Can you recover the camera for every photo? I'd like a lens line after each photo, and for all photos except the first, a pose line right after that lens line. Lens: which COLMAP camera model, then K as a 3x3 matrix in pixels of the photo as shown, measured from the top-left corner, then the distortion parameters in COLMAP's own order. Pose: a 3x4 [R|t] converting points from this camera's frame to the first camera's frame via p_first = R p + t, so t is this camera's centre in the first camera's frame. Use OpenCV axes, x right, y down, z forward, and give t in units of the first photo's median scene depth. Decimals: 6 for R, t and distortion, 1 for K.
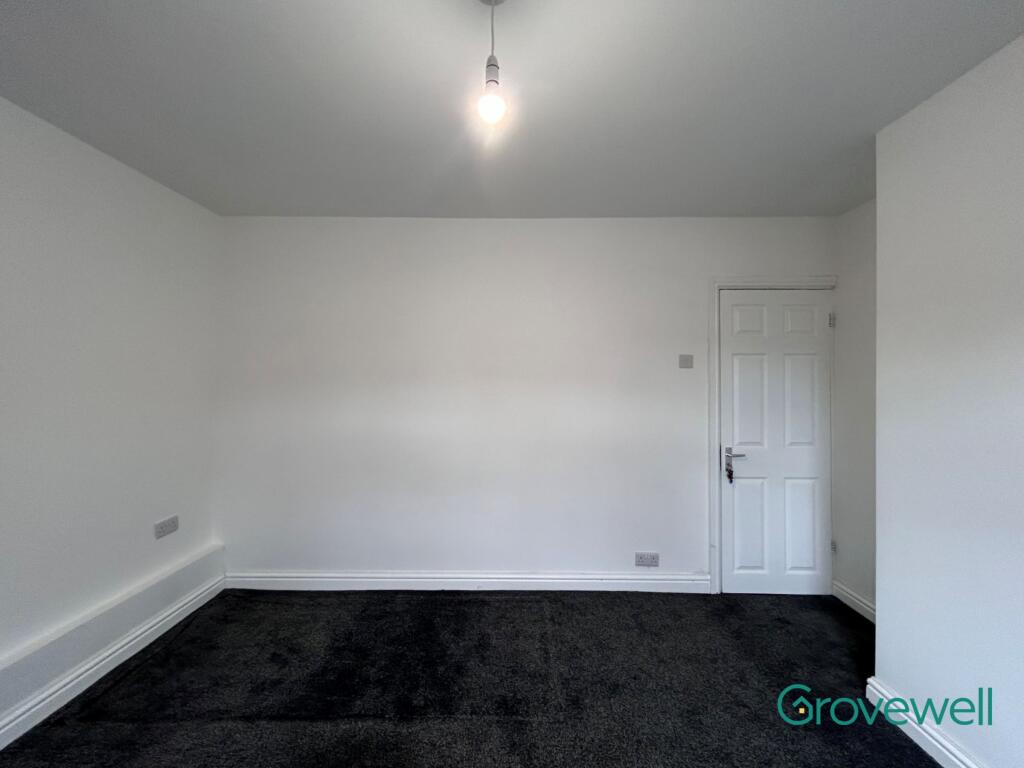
lens RADIAL K [[416.4, 0, 512.2], [0, 416.4, 382.8], [0, 0, 1]] dist [-0.001143, 0.000399]
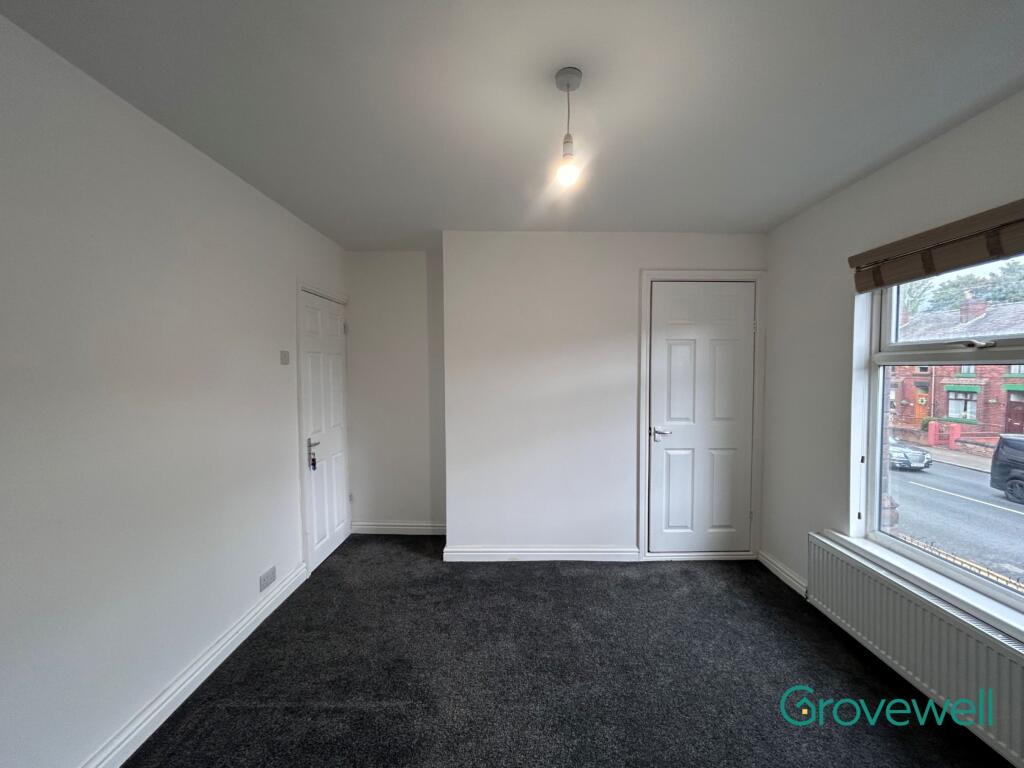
lens RADIAL K [[416.4, 0, 512.2], [0, 416.4, 382.8], [0, 0, 1]] dist [-0.001143, 0.000399]
pose [[-0.016445, -0.040512, 0.999044, -0.581127], [-0.004672, 0.999171, 0.040440, -0.035771], [-0.999854, -0.004003, -0.016620, 0.509057]]
